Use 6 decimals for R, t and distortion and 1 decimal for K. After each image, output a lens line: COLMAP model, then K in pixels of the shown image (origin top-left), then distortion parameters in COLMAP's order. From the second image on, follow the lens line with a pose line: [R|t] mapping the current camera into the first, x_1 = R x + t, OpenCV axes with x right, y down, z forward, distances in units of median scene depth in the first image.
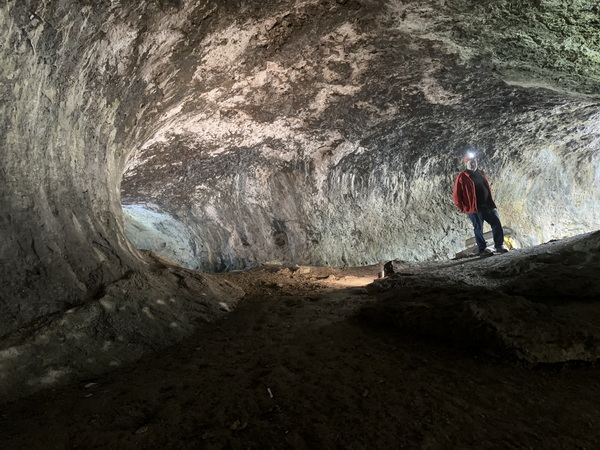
lens RADIAL K [[419.5, 0, 301.8], [0, 419.5, 228.9], [0, 0, 1]] dist [0.134706, -0.193960]
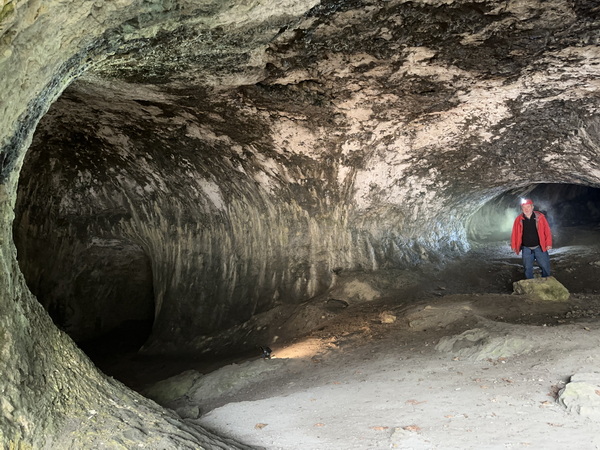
lens RADIAL K [[419.5, 0, 301.8], [0, 419.5, 228.9], [0, 0, 1]] dist [0.134706, -0.193960]
pose [[-0.203096, 0.062413, -0.977168, 0.741795], [0.259952, 0.965591, 0.007644, -0.116410], [0.944022, -0.252465, -0.212332, 0.841961]]
